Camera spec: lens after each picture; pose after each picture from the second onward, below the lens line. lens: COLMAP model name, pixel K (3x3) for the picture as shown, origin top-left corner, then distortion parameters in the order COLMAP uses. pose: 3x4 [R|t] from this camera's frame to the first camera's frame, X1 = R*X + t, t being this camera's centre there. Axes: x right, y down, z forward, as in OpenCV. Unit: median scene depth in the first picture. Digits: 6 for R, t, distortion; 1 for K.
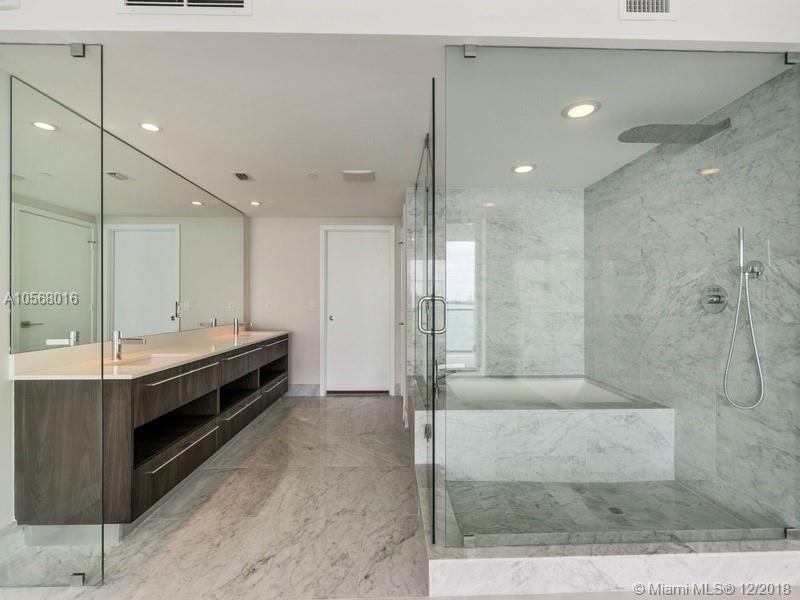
lens RADIAL K [[358.1, 0, 396.5], [0, 358.1, 303.6], [0, 0, 1]] dist [-0.003453, -0.000010]
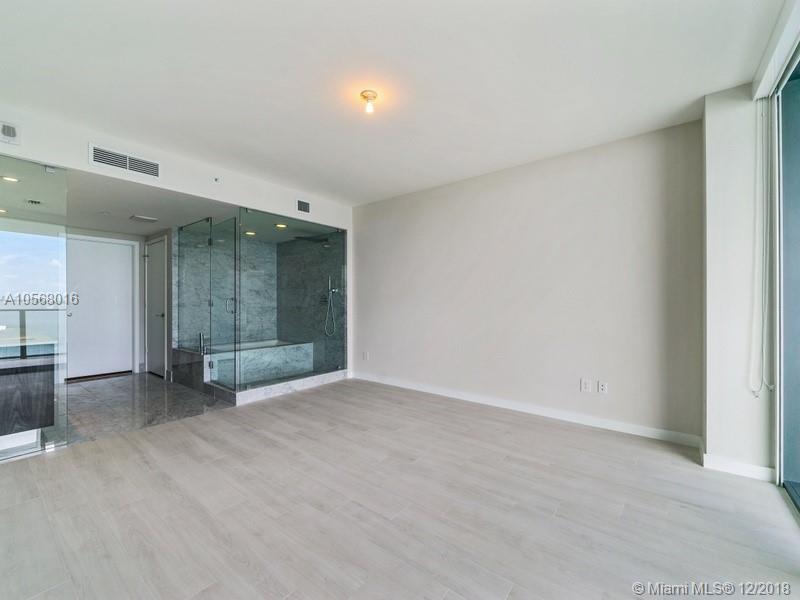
lens RADIAL K [[335.4, 0, 401.0], [0, 335.4, 300.6], [0, 0, 1]] dist [0.000013, -0.000561]
pose [[0.633857, 0.001996, 0.773448, -0.494175], [0.002077, 0.999989, -0.004283, 0.003028], [-0.773448, 0.004321, 0.633845, -0.733064]]
